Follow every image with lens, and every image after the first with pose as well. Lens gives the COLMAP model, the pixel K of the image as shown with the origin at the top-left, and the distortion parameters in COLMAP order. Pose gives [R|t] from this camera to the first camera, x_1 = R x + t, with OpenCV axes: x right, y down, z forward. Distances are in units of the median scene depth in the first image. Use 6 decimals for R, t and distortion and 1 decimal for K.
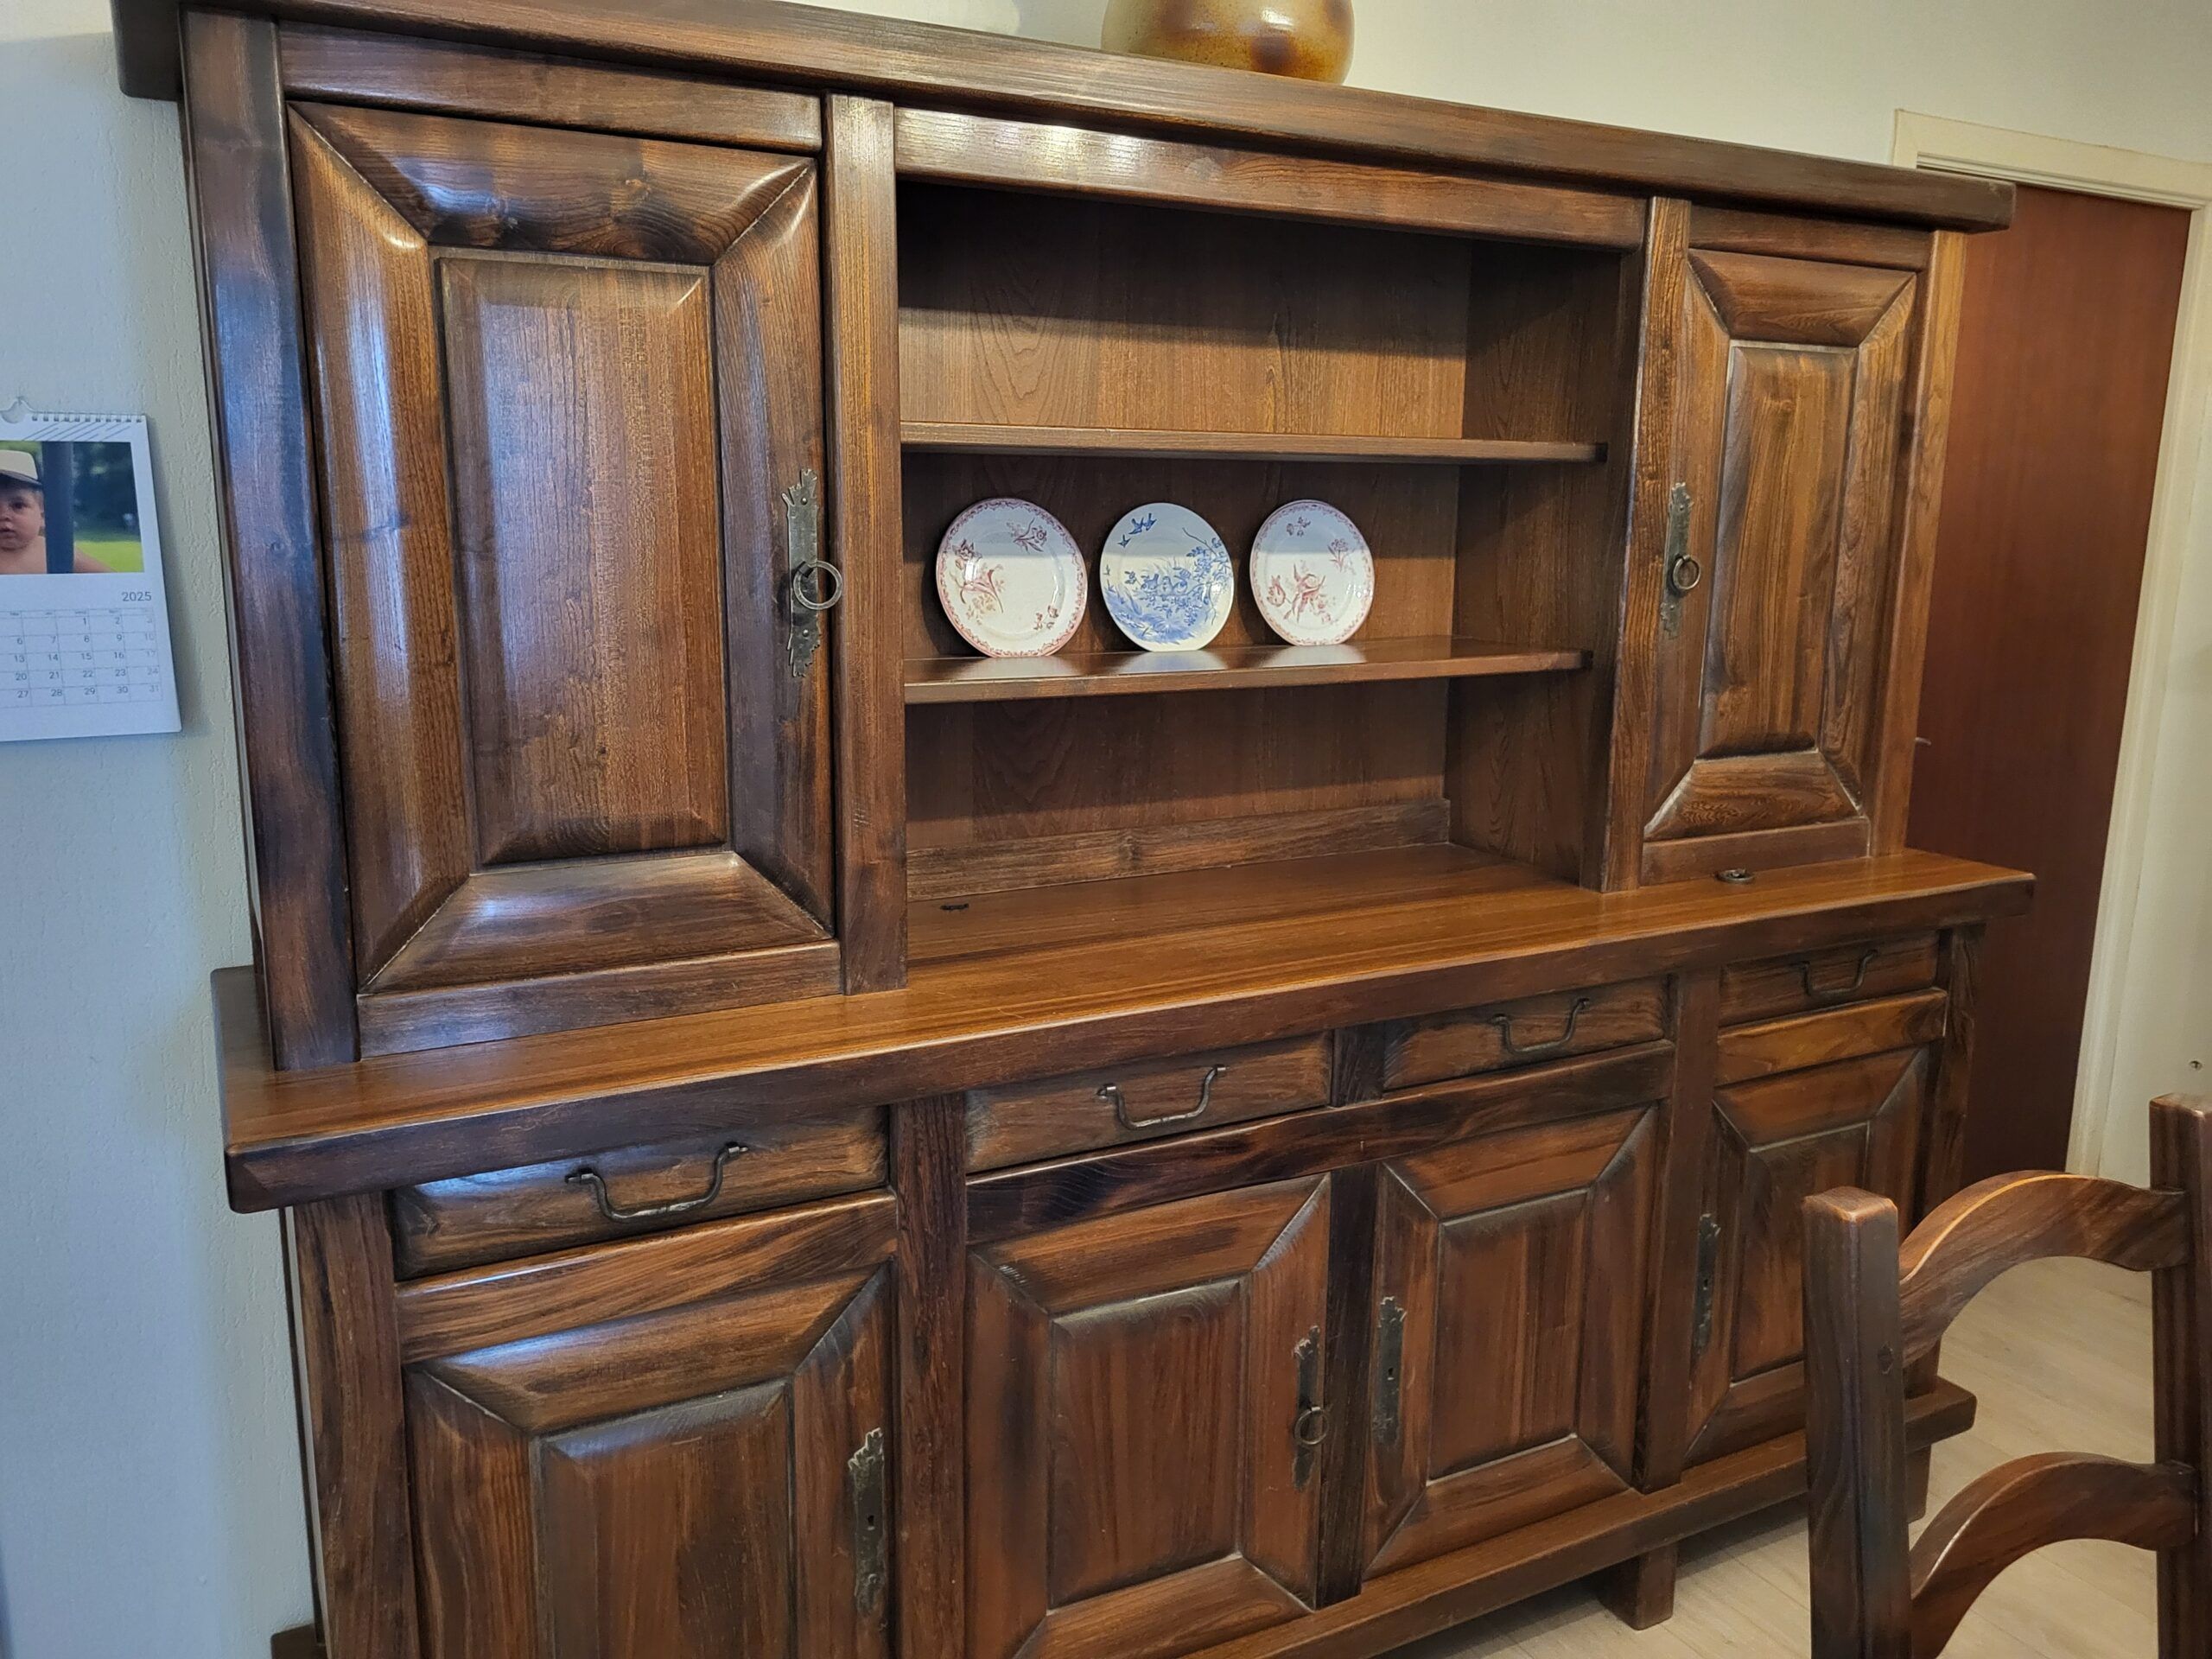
lens RADIAL K [[1699.0, 0, 1096.0], [0, 1699.0, 814.9], [0, 0, 1]] dist [0.036034, -0.035395]
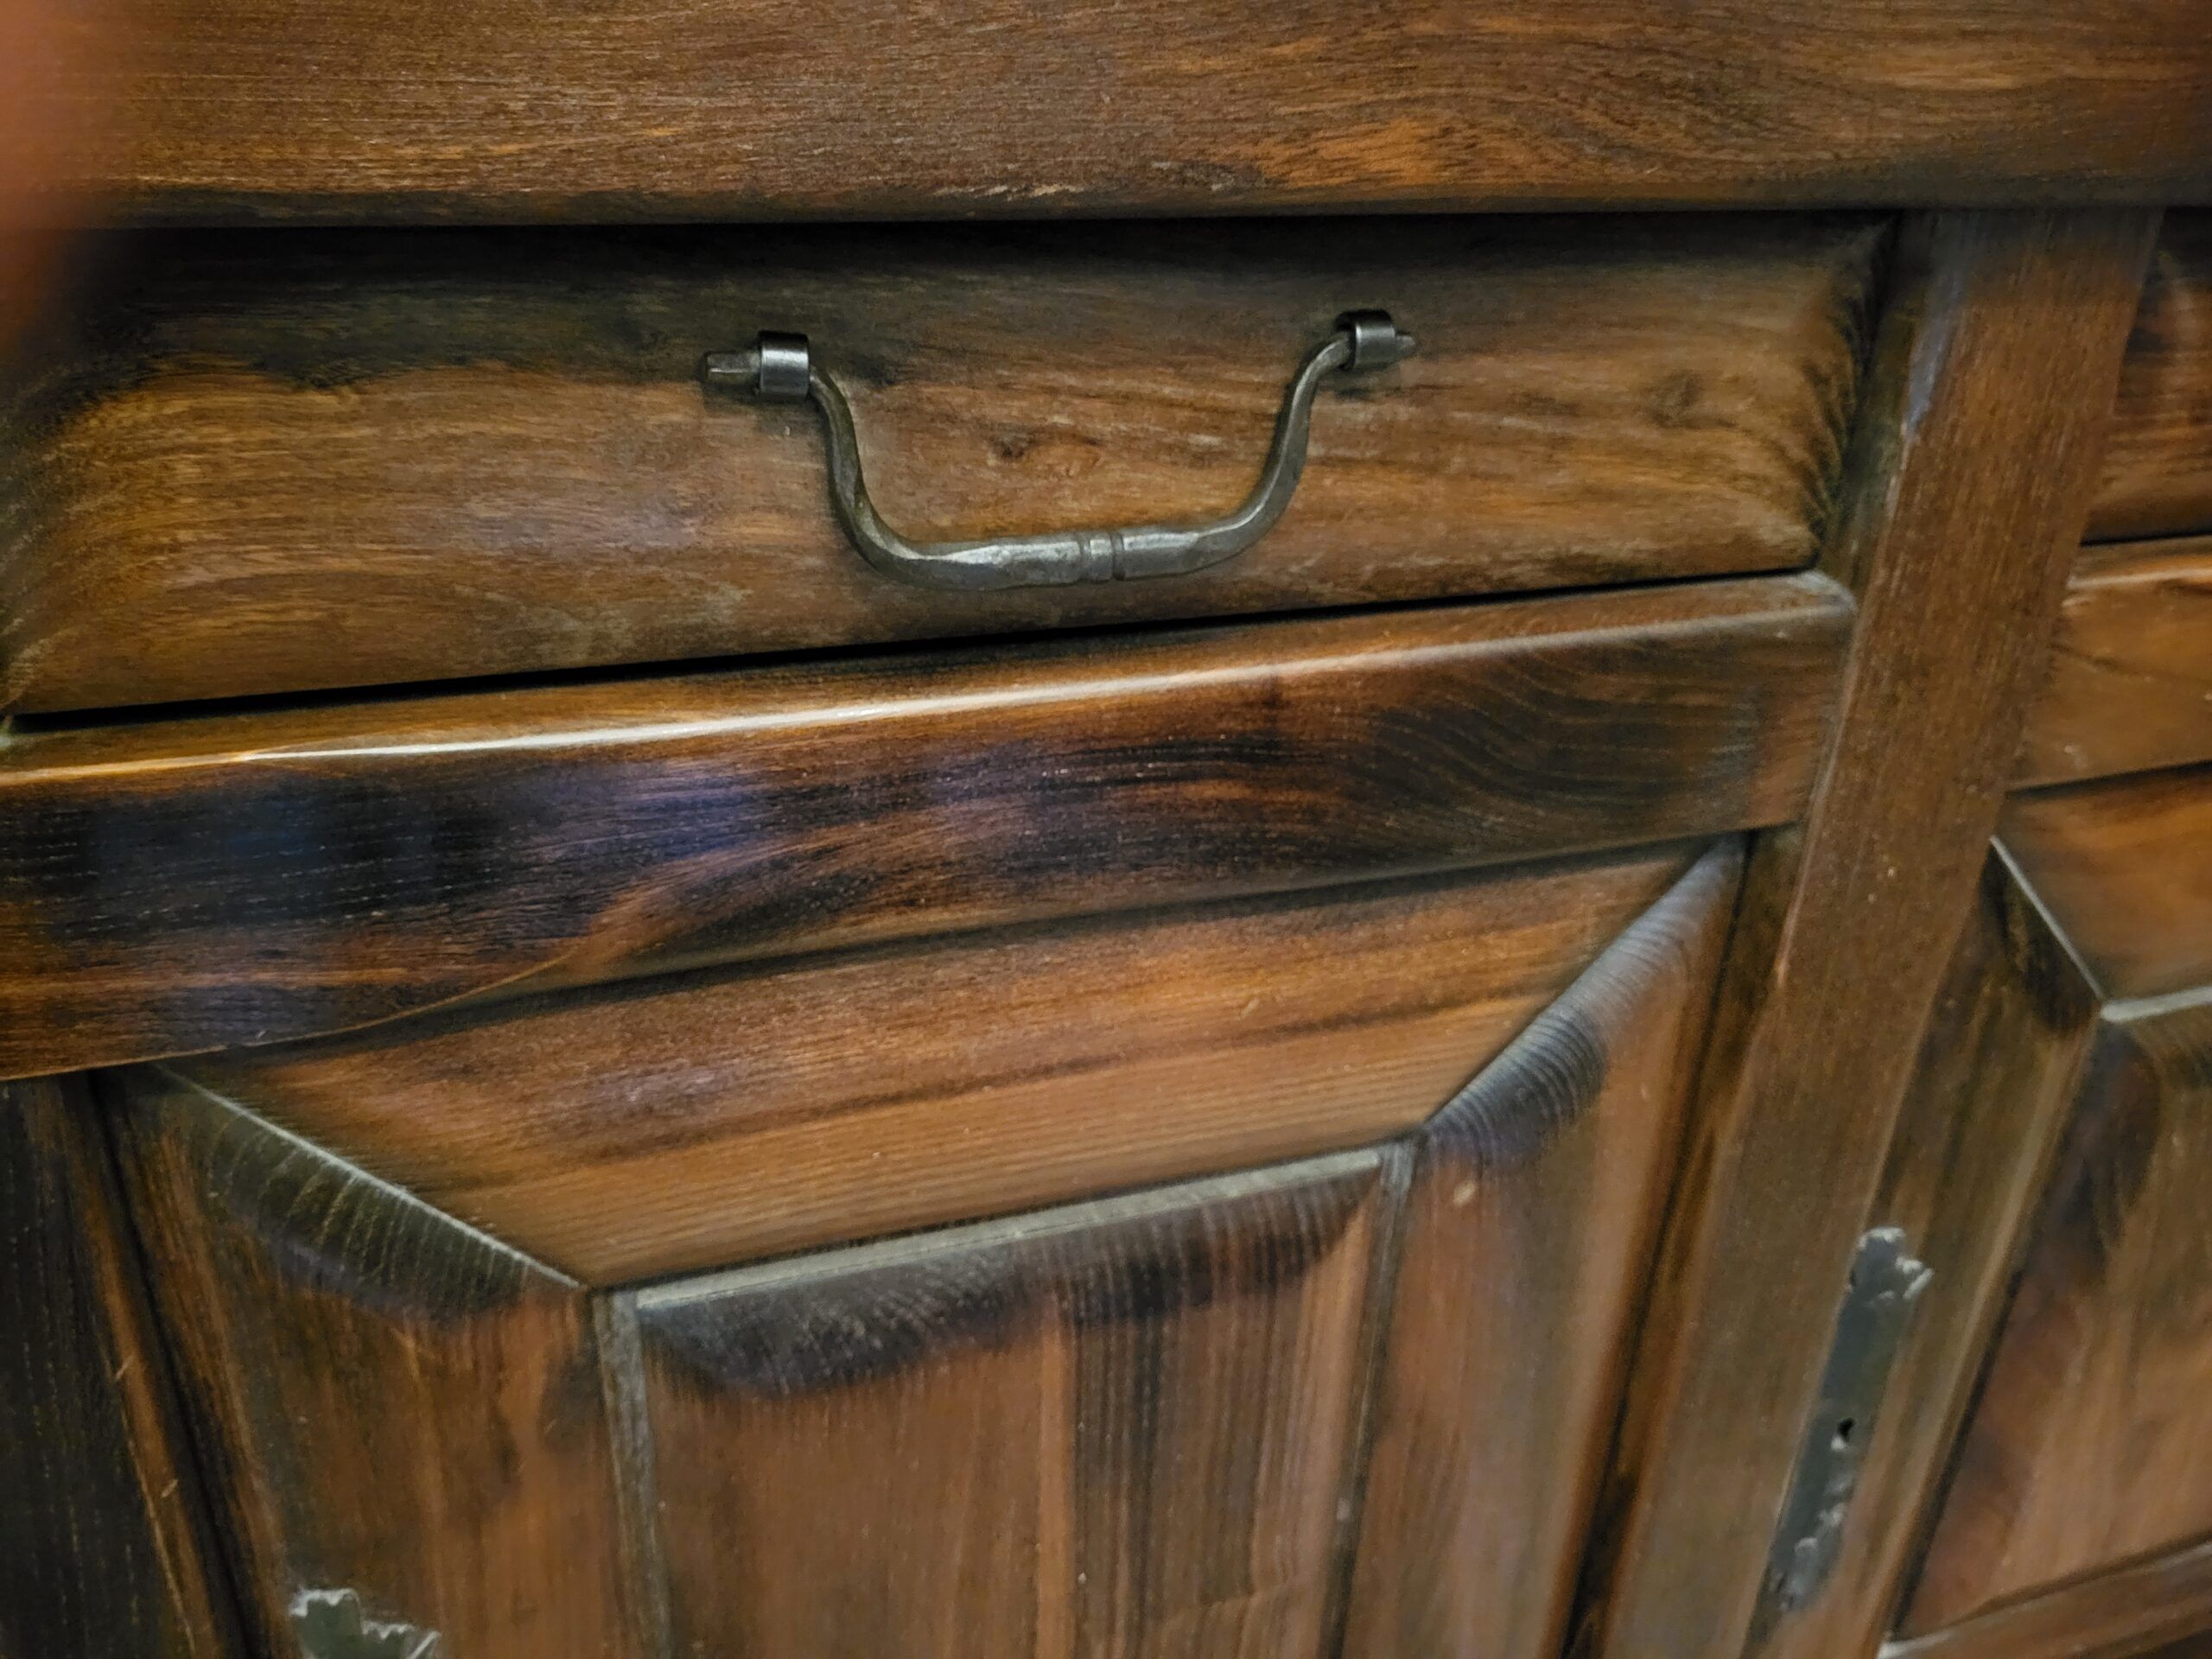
lens RADIAL K [[1699.0, 0, 1097.5], [0, 1699.0, 832.3], [0, 0, 1]] dist [0.036034, -0.035395]
pose [[0.985912, 0.092930, -0.139076, 0.278506], [-0.052109, 0.960729, 0.272553, 0.109348], [0.158943, -0.261466, 0.952036, 0.773471]]
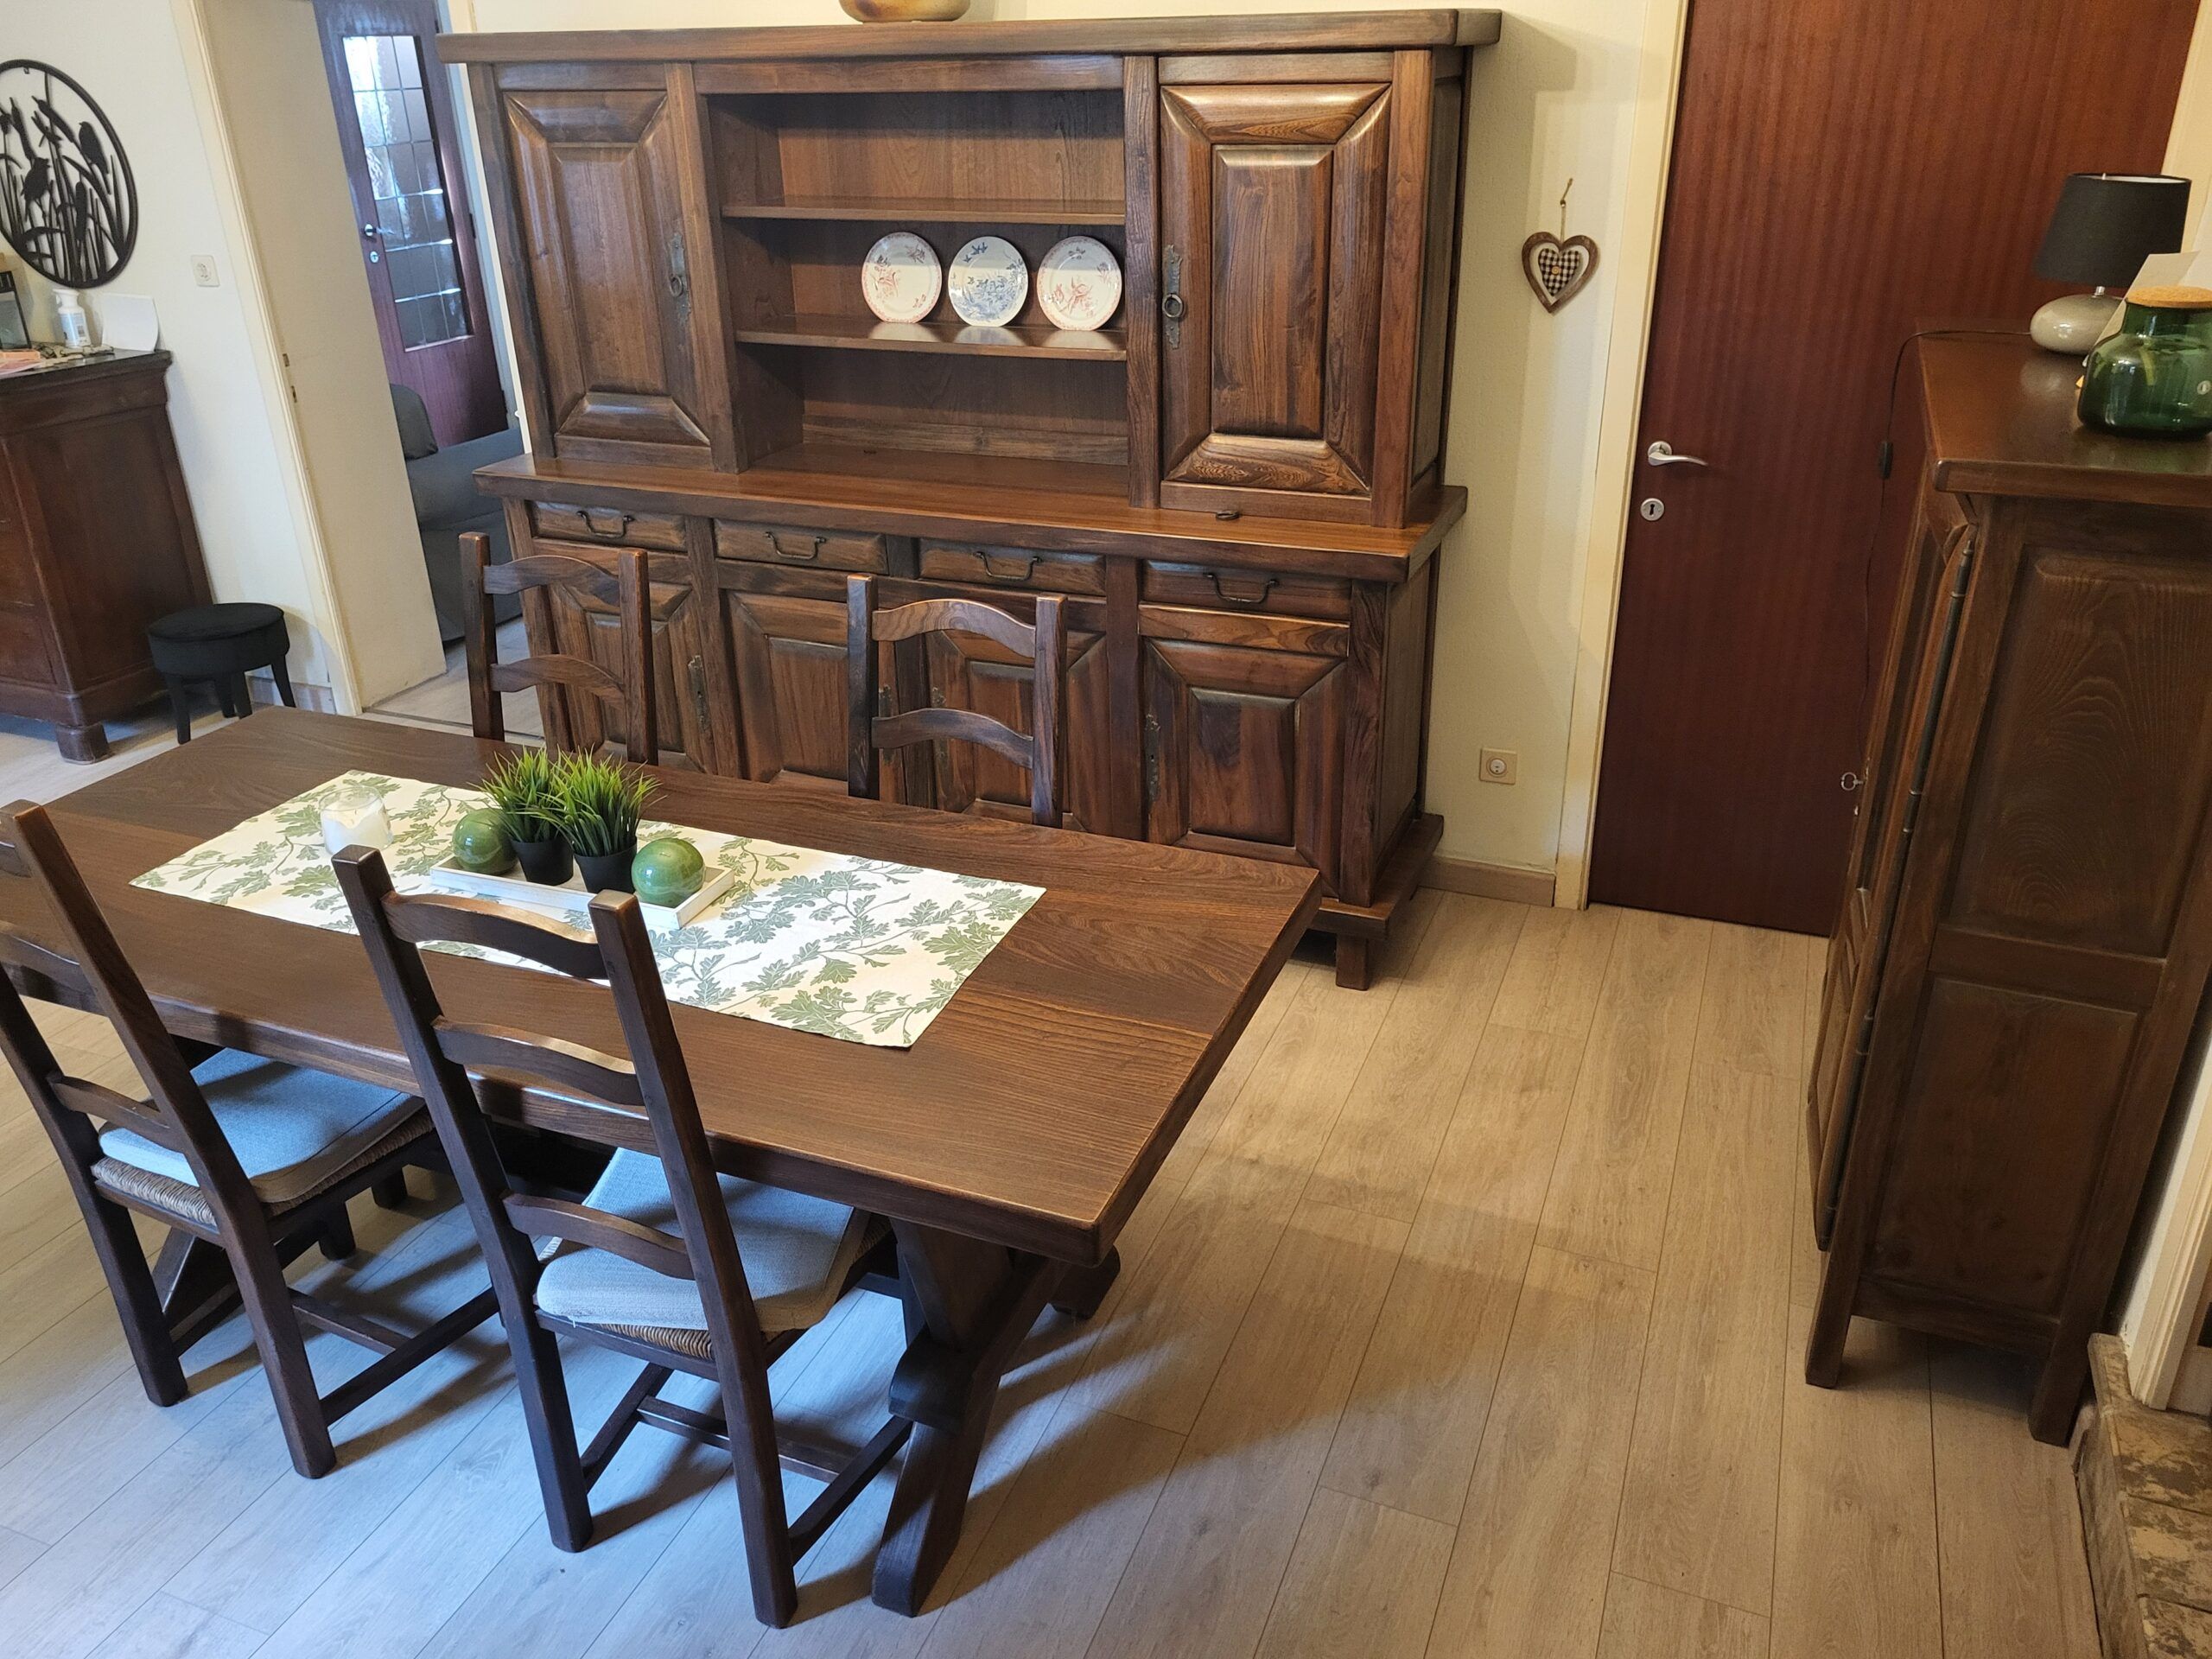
lens RADIAL K [[1699.0, 0, 1108.1], [0, 1699.0, 820.2], [0, 0, 1]] dist [0.036034, -0.035395]
pose [[0.632920, 0.301503, -0.713097, 1.599702], [-0.115866, 0.947570, 0.297801, -0.158077], [0.765498, -0.105861, 0.634670, -0.076284]]
